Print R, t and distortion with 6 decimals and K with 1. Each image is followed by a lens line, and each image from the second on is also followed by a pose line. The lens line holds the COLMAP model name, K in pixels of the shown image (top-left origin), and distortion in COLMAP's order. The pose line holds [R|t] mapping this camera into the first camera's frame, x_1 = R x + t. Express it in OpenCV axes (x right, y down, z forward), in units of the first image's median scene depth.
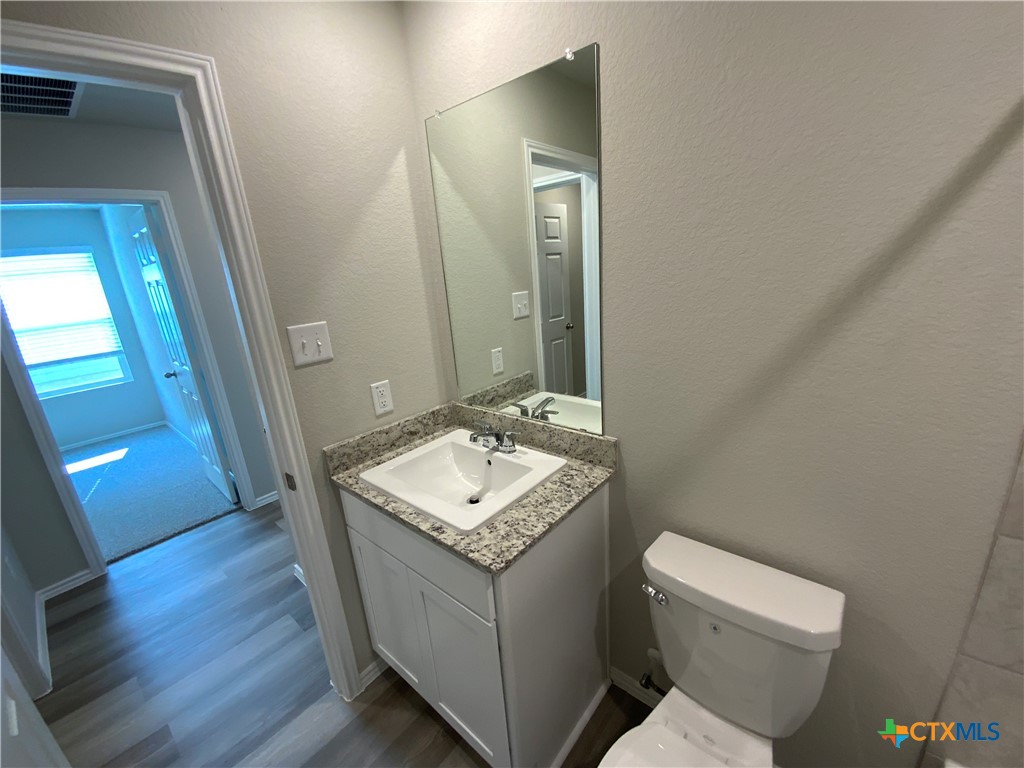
lens RADIAL K [[413.6, 0, 512.0], [0, 413.6, 384.0], [0, 0, 1]] dist [0.033040, -0.024410]
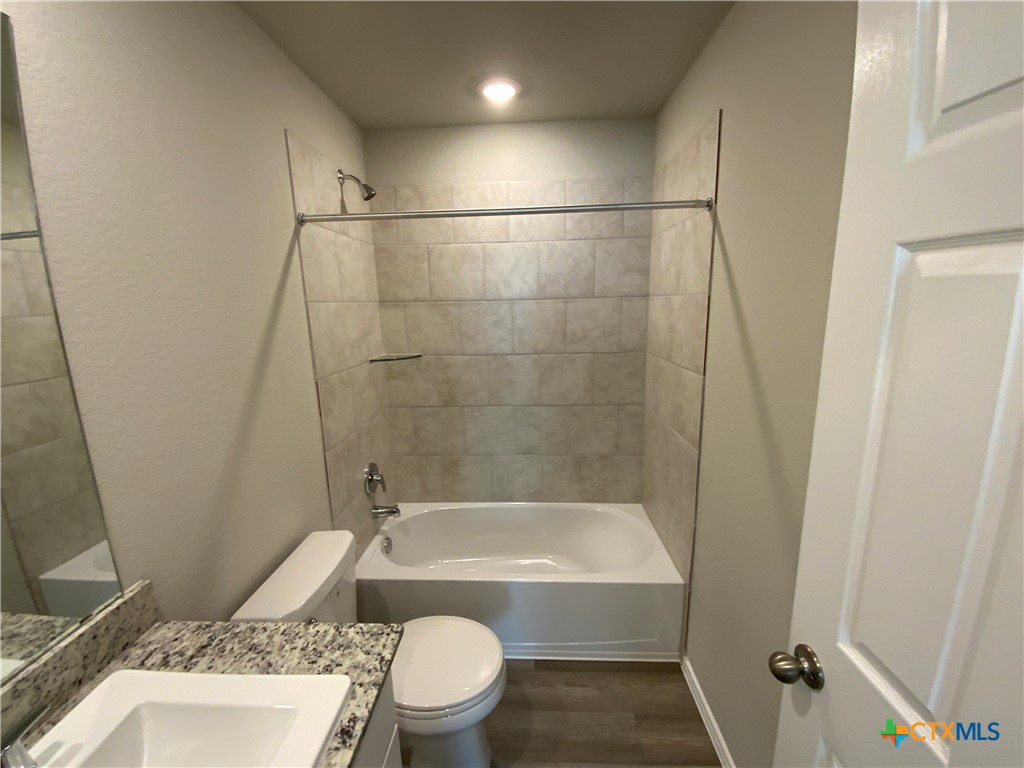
lens RADIAL K [[413.6, 0, 512.0], [0, 413.6, 384.0], [0, 0, 1]] dist [0.033040, -0.024410]
pose [[-0.608246, -0.065371, 0.791052, -0.670684], [0.293783, 0.907287, 0.300868, -0.198327], [-0.737379, 0.415399, -0.532649, 0.801179]]
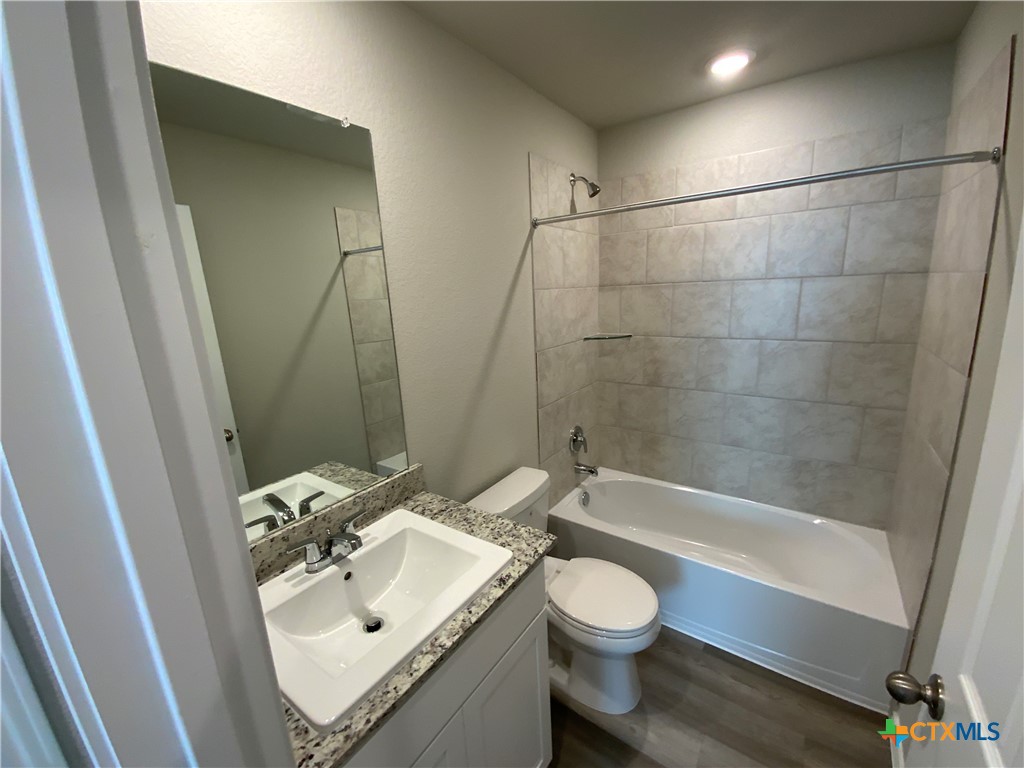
lens RADIAL K [[413.6, 0, 512.0], [0, 413.6, 384.0], [0, 0, 1]] dist [0.033040, -0.024410]
pose [[-0.081824, -0.144877, 0.986061, -0.890313], [0.333621, 0.928319, 0.164077, -0.178006], [-0.939149, 0.342396, -0.027625, 0.733277]]
